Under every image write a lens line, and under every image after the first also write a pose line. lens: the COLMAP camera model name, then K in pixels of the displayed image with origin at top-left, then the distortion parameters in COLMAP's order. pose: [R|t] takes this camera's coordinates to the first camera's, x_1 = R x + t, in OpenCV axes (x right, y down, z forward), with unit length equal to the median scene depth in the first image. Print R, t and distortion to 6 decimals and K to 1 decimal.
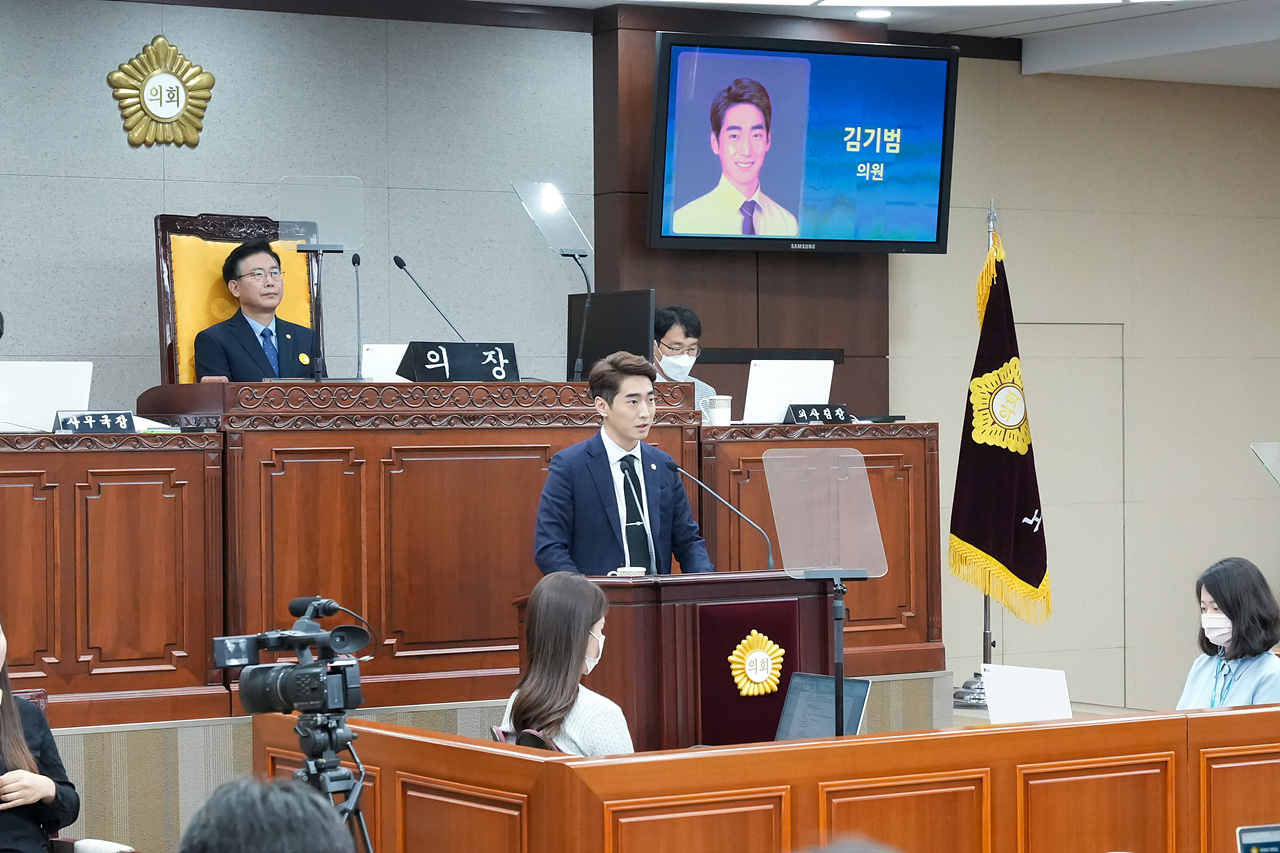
lens RADIAL K [[3157.9, 0, 623.7], [0, 3157.9, 422.0], [0, 0, 1]] dist [-0.022205, 0.000000]
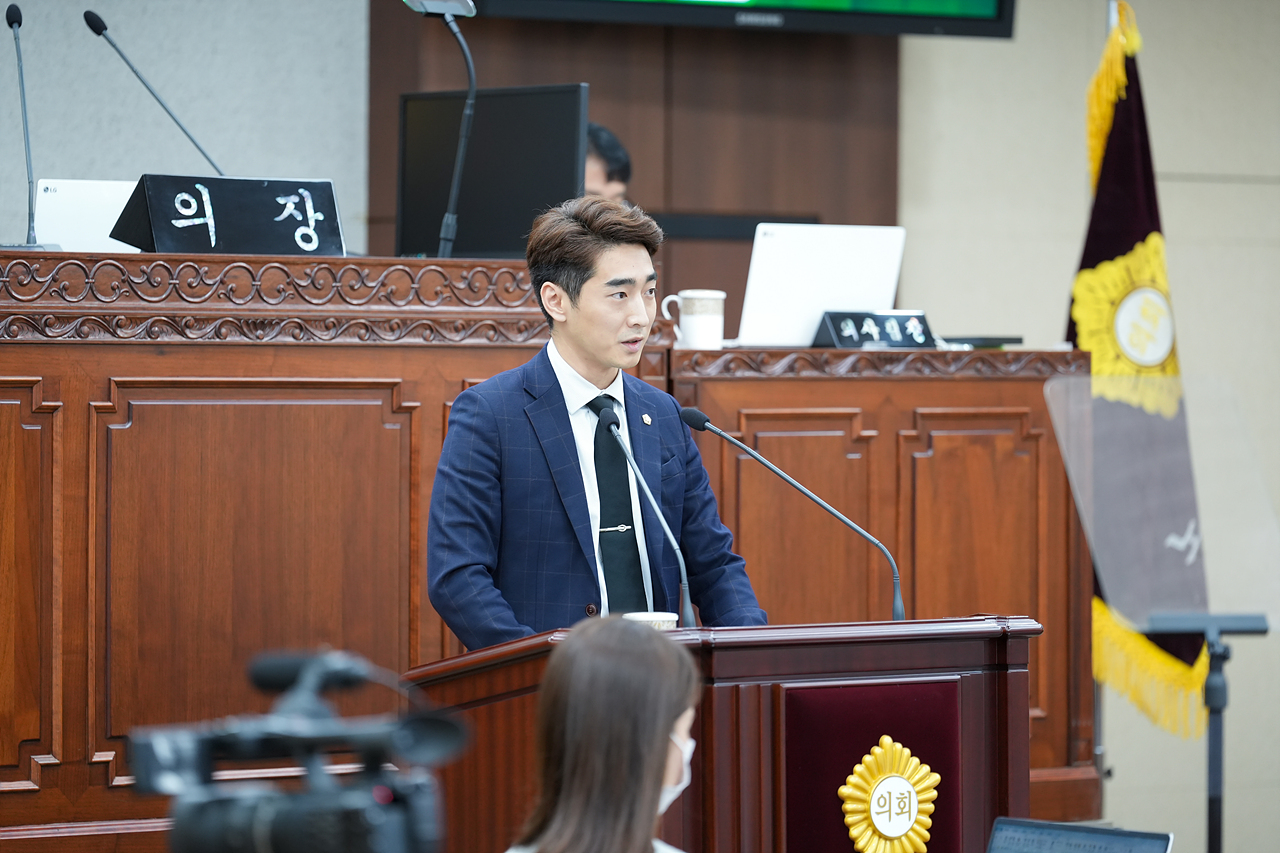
lens RADIAL K [[5728.6, 0, 628.3], [0, 5728.6, 422.5], [0, 0, 1]] dist [-0.067788, 0.000000]
pose [[0.994098, 0.013118, 0.107694, -0.087677], [-0.013925, 0.999880, 0.006750, 0.007498], [-0.107592, -0.008210, 0.994161, 0.062225]]
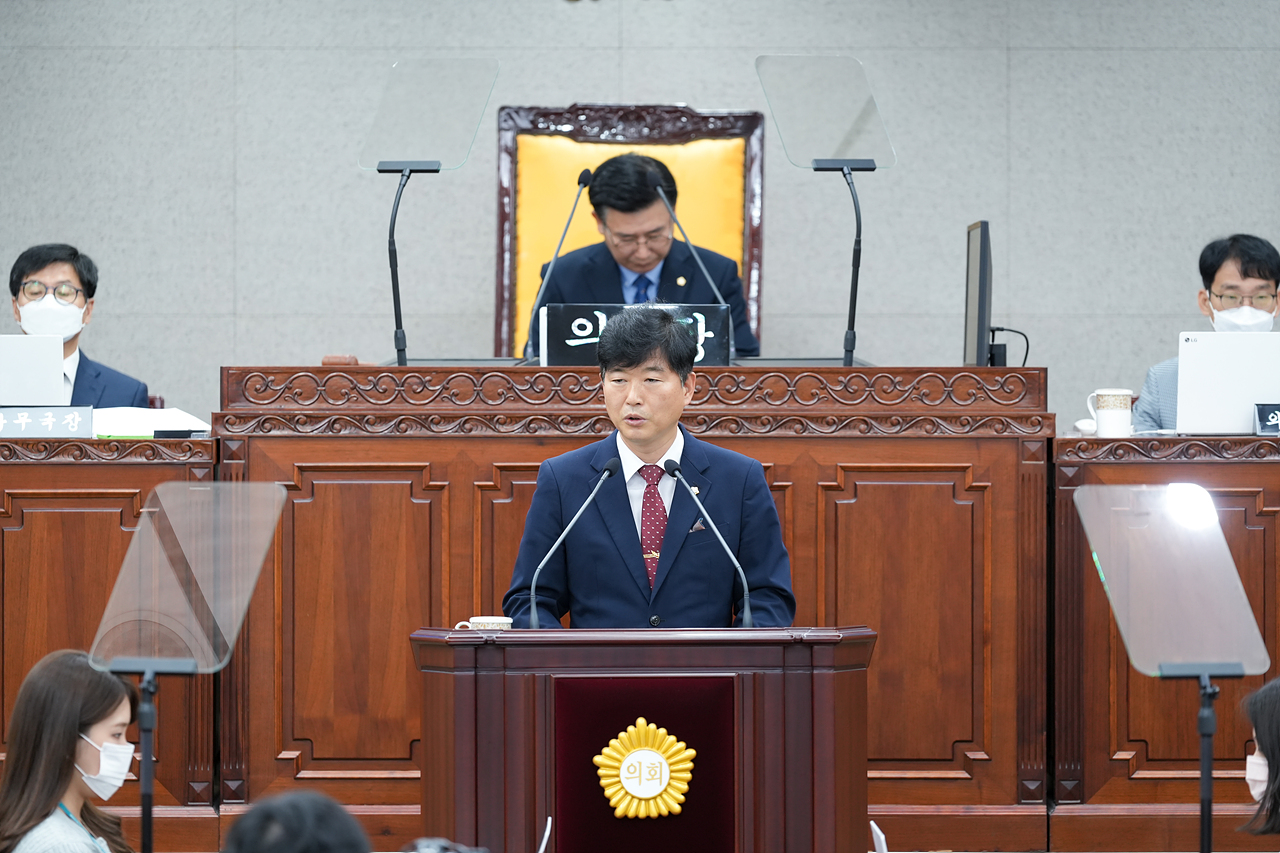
lens RADIAL K [[5557.3, 0, 685.1], [0, 5557.3, 394.7], [0, 0, 1]] dist [0.000574, 0.000000]
pose [[0.859599, 0.011467, -0.510840, 0.546193], [-0.009692, 0.999934, 0.006137, -0.013827], [0.510876, -0.000324, 0.859654, 0.010784]]
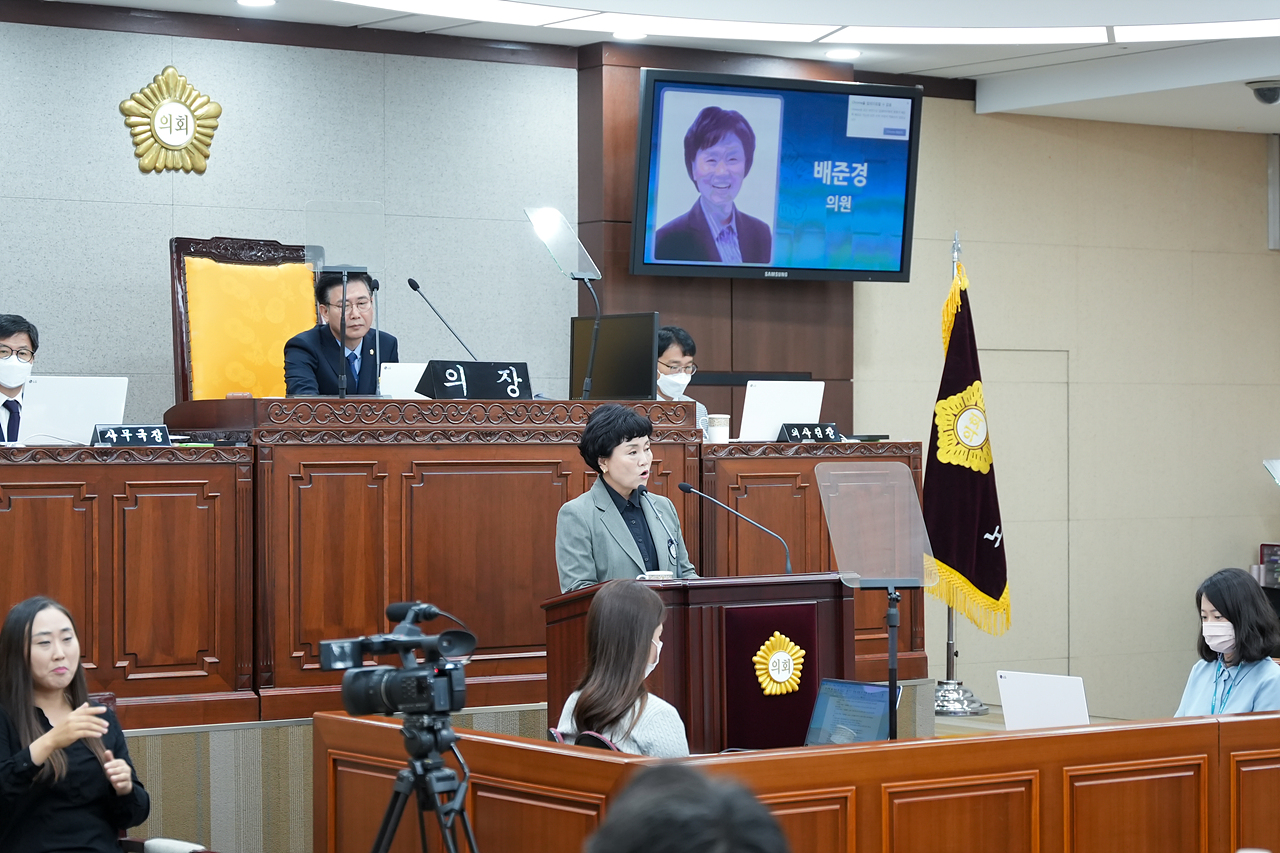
lens RADIAL K [[2980.5, 0, 633.7], [0, 2980.5, 418.1], [0, 0, 1]] dist [-0.011943, 0.000000]
pose [[0.999156, 0.005855, 0.040665, -0.039712], [-0.005468, 0.999939, -0.009639, 0.002648], [-0.040719, 0.009409, 0.999126, 0.015802]]
